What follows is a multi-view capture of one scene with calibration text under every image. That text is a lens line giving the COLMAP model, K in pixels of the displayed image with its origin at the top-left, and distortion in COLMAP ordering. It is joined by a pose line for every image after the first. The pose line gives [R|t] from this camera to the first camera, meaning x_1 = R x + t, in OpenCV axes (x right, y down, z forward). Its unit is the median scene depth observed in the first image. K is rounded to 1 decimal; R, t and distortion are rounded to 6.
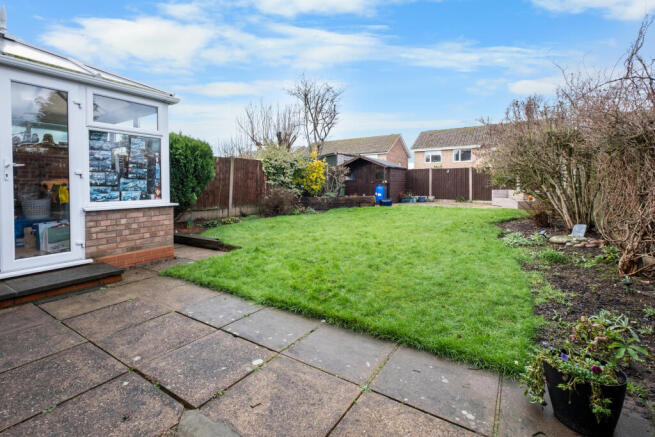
lens RADIAL K [[293.7, 0, 324.6], [0, 293.7, 199.2], [0, 0, 1]] dist [0.000678, -0.000033]
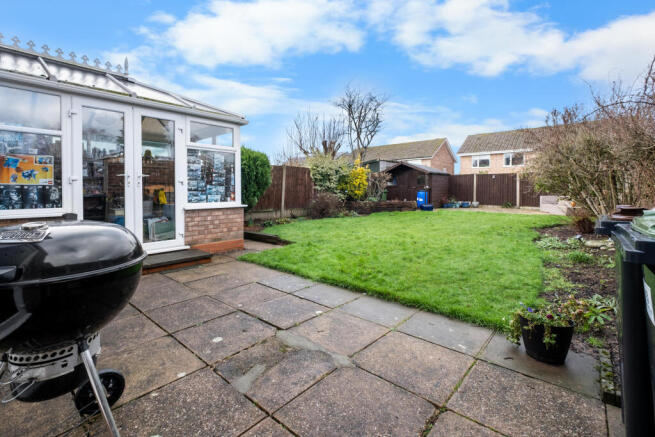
lens RADIAL K [[293.7, 0, 324.6], [0, 293.7, 199.2], [0, 0, 1]] dist [0.000678, -0.000033]
pose [[0.989551, 0.007712, -0.143976, 0.002764], [-0.010127, 0.999820, -0.016049, 0.006538], [0.143827, 0.017339, 0.989451, -0.187359]]
